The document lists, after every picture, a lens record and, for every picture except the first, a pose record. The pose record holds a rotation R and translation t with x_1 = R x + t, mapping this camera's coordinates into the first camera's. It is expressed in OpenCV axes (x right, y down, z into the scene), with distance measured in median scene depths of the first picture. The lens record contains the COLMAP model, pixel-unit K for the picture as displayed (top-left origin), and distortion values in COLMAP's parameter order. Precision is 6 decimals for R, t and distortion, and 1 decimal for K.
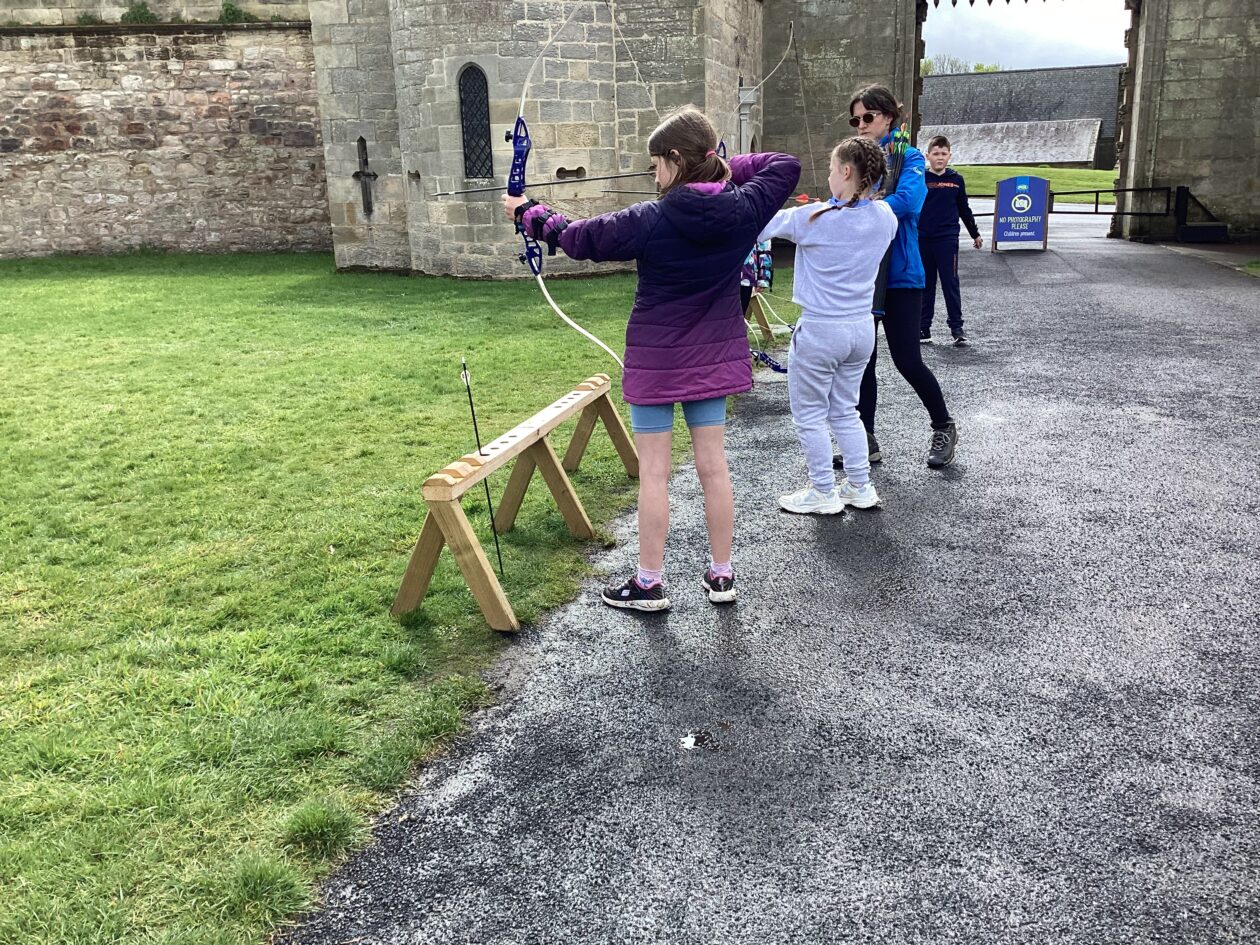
lens RADIAL K [[1128.9, 0, 624.2], [0, 1128.9, 476.2], [0, 0, 1]] dist [0.077124, -0.121453]
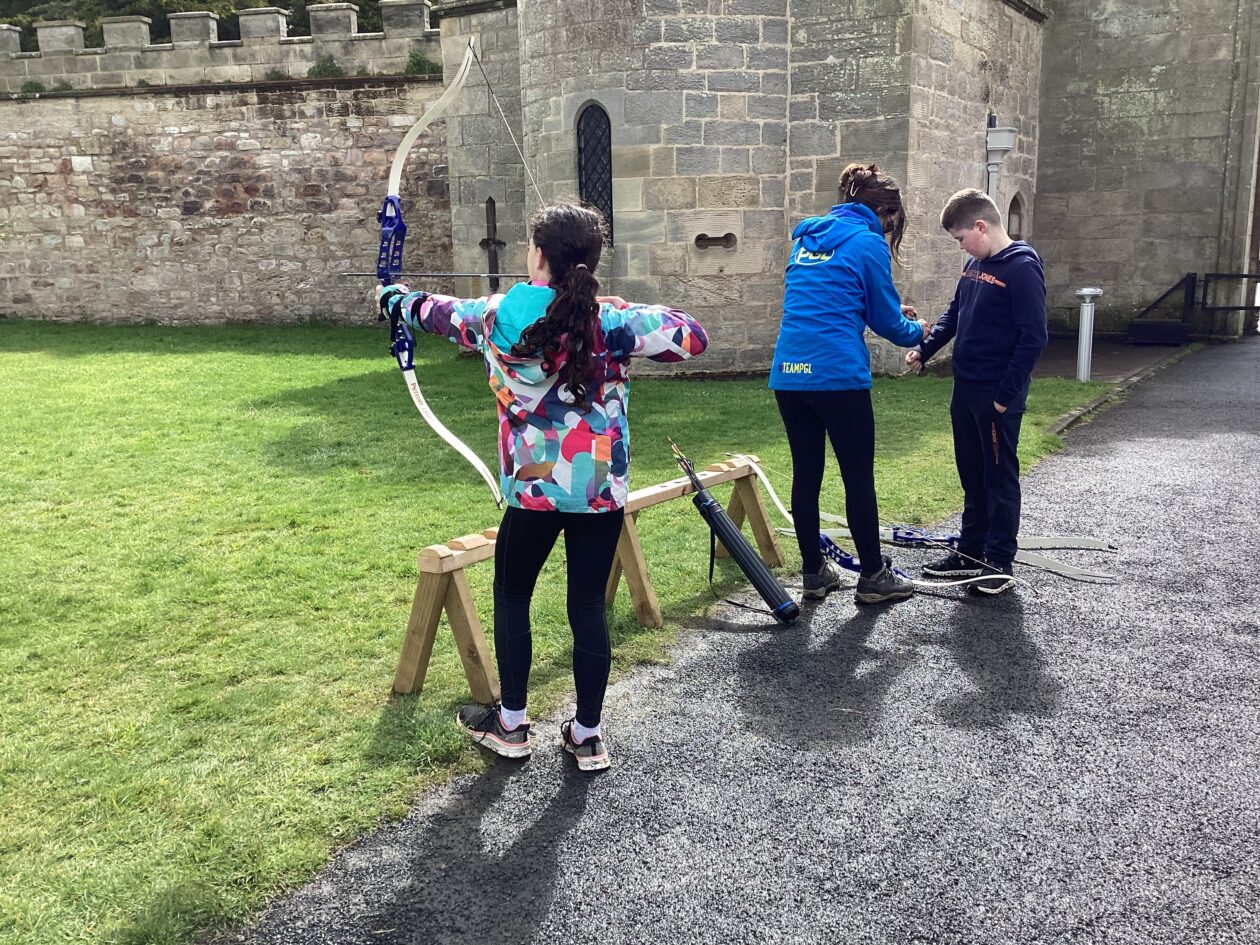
lens RADIAL K [[1128.9, 0, 626.8], [0, 1128.9, 471.0], [0, 0, 1]] dist [0.077124, -0.121453]
pose [[0.956118, 0.066607, -0.285311, 0.092669], [-0.083810, 0.995301, -0.048503, -0.057528], [0.280739, 0.070287, 0.957207, 0.213601]]
